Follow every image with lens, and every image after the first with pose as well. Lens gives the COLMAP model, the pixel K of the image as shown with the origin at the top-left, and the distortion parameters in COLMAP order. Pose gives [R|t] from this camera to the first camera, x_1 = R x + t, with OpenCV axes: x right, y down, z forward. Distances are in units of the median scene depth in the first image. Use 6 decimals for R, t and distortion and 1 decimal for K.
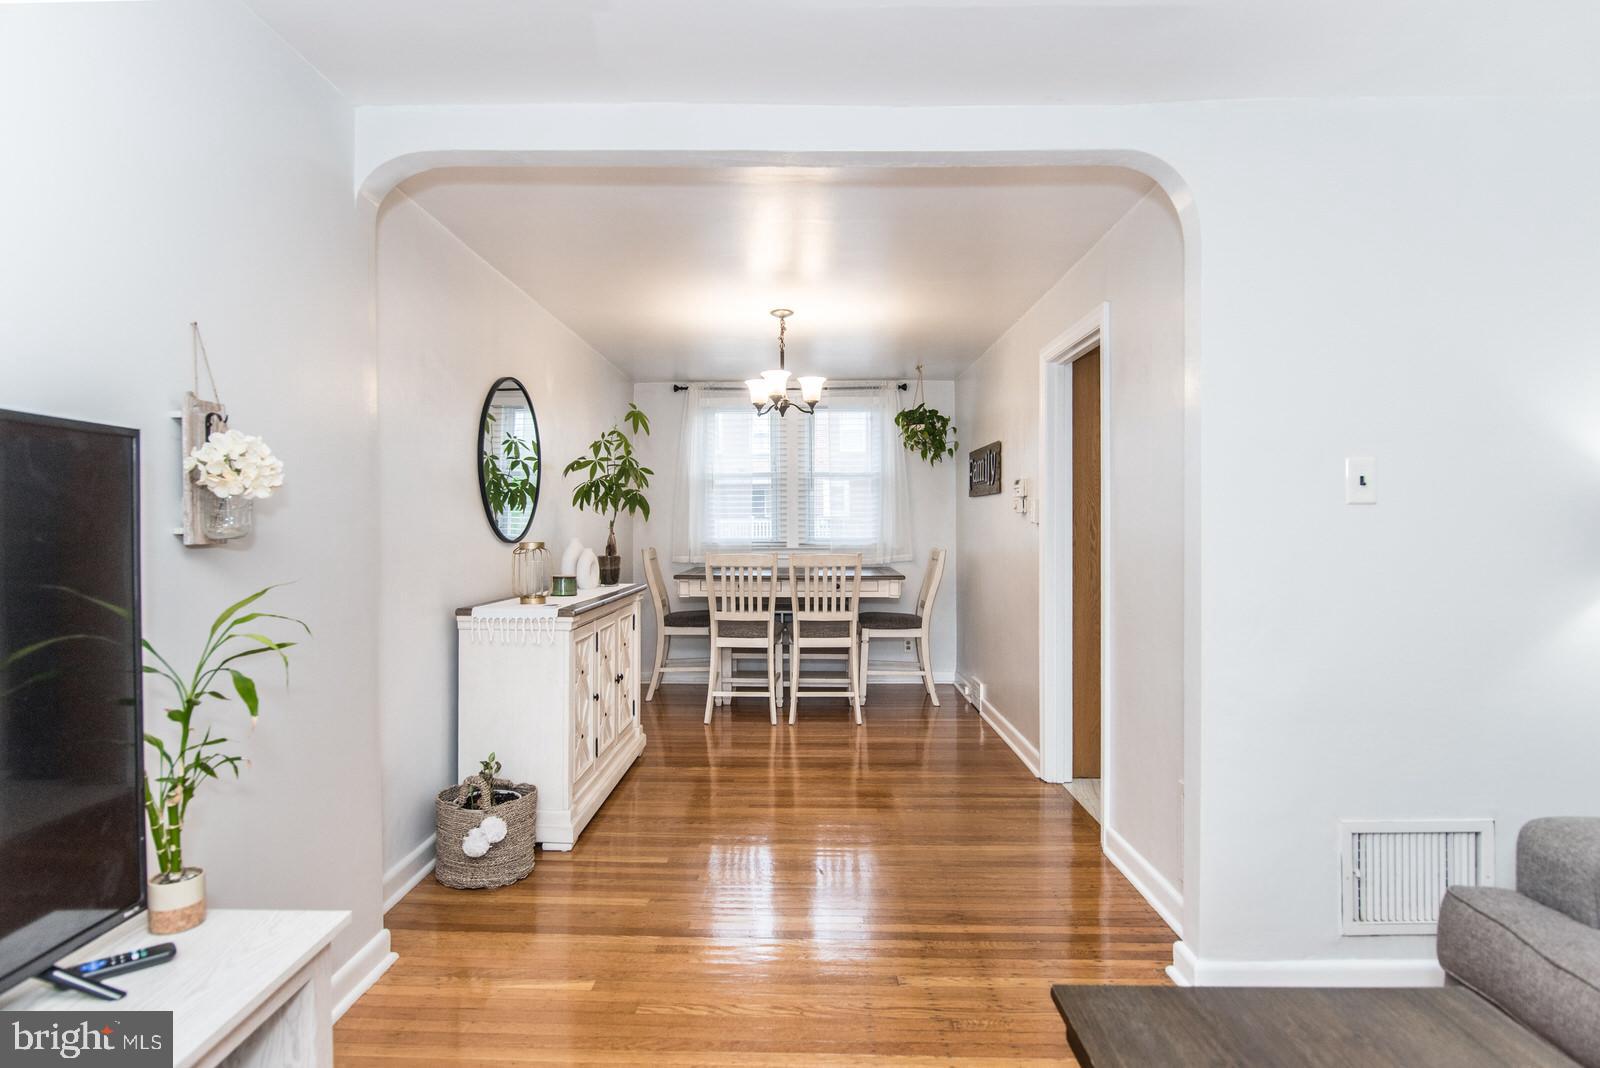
lens RADIAL K [[885.2, 0, 792.6], [0, 885.2, 530.3], [0, 0, 1]] dist [0.002798, 0.000829]
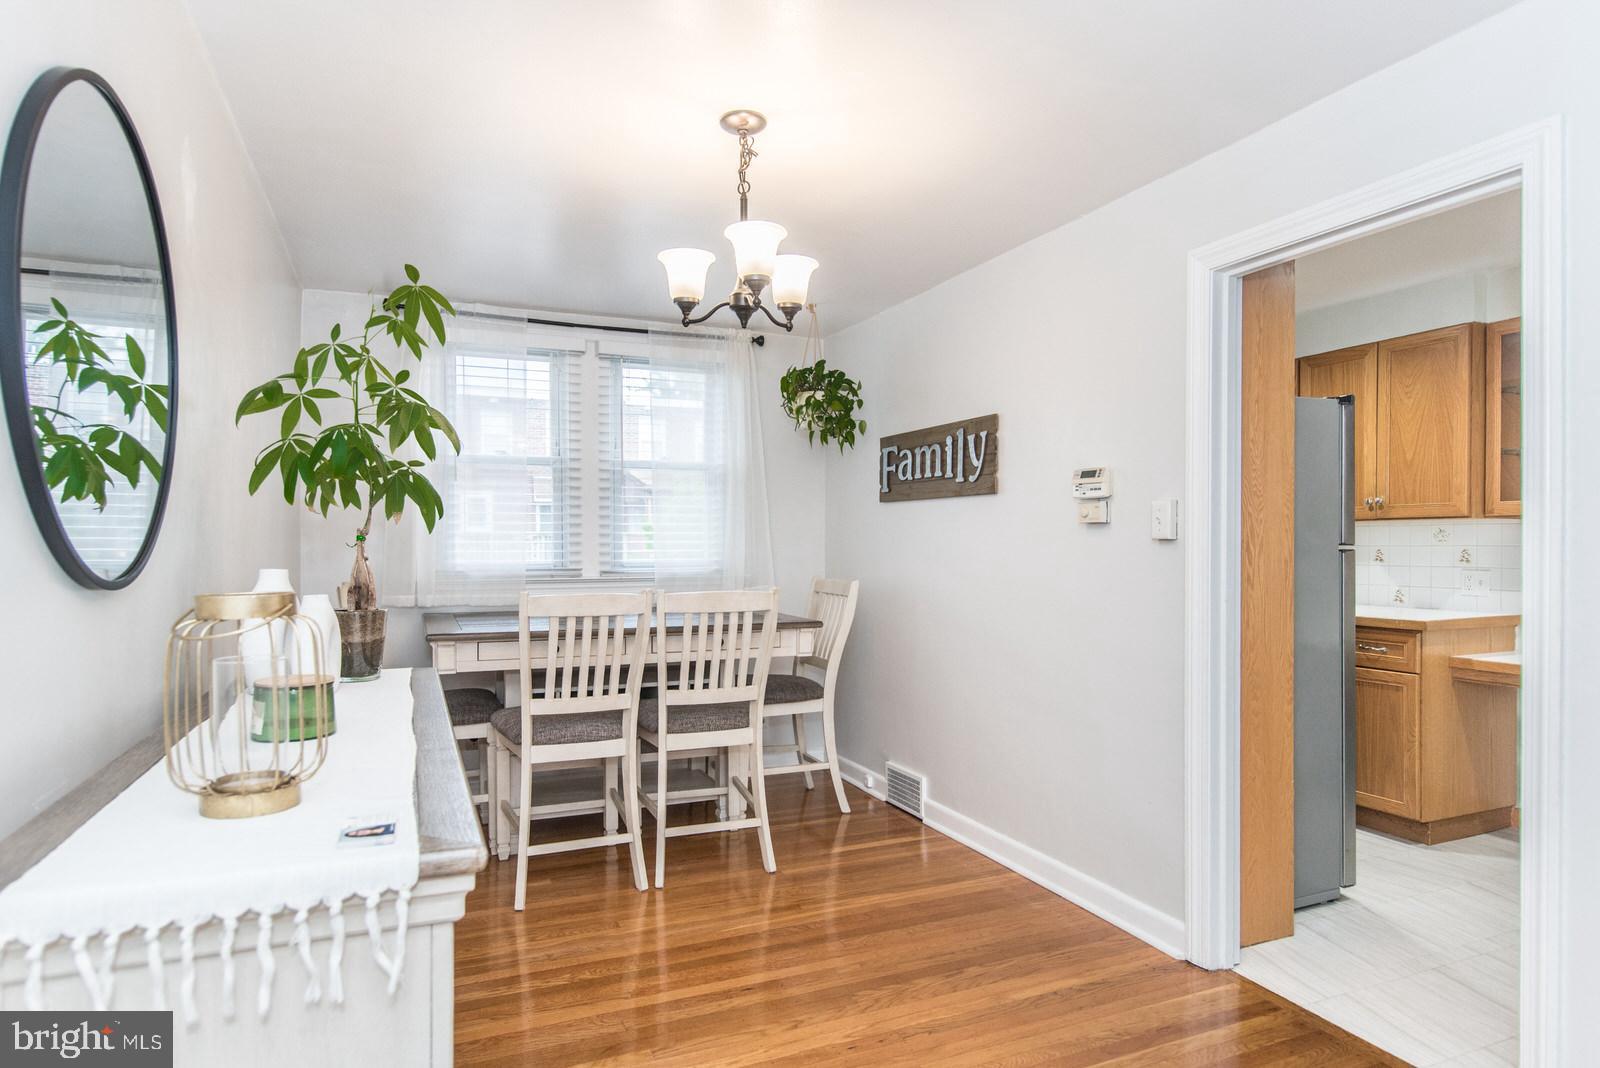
lens RADIAL K [[911.7, 0, 817.2], [0, 911.7, 552.7], [0, 0, 1]] dist [0.009263, 0.002086]
pose [[0.910261, -0.000488, 0.414034, -0.159001], [-0.000631, 0.999997, 0.002566, -0.000135], [-0.414033, -0.002597, 0.910258, 0.422148]]
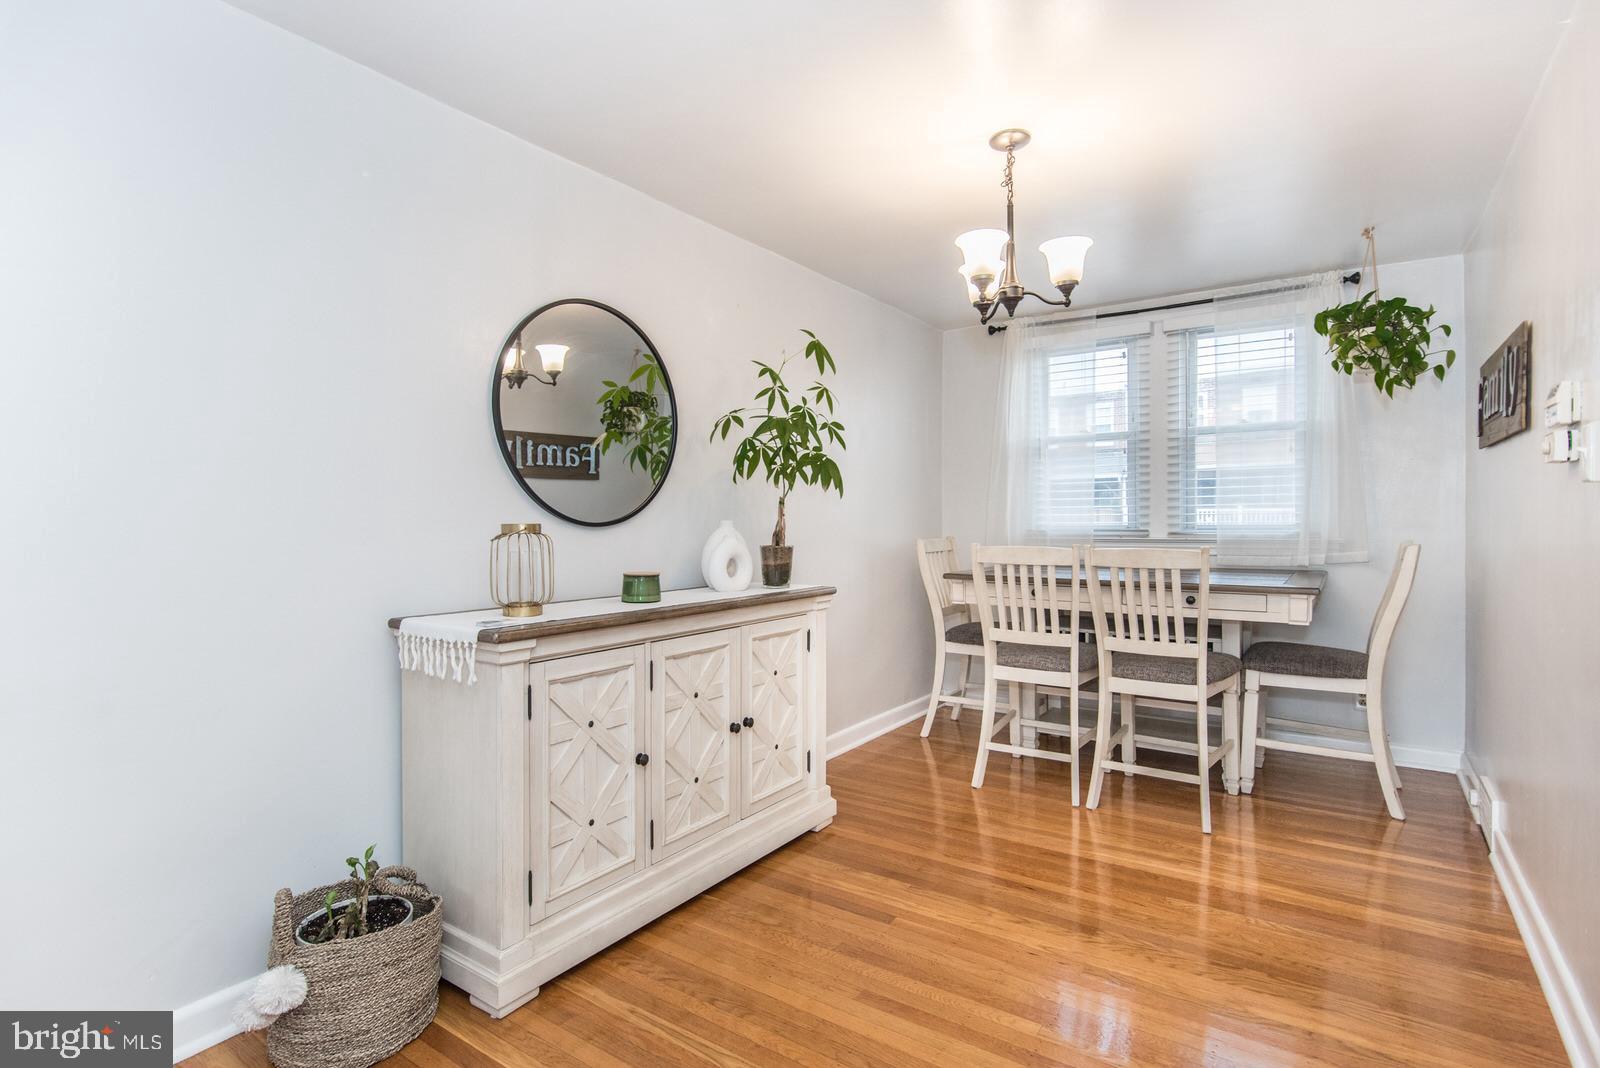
lens RADIAL K [[804.5, 0, 783.3], [0, 804.5, 530.0], [0, 0, 1]] dist [0.004183, -0.002365]
pose [[0.828936, 0.005456, -0.559317, 0.137480], [0.000910, 0.999938, 0.011103, 0.007471], [0.559343, -0.009712, 0.828880, 0.389693]]
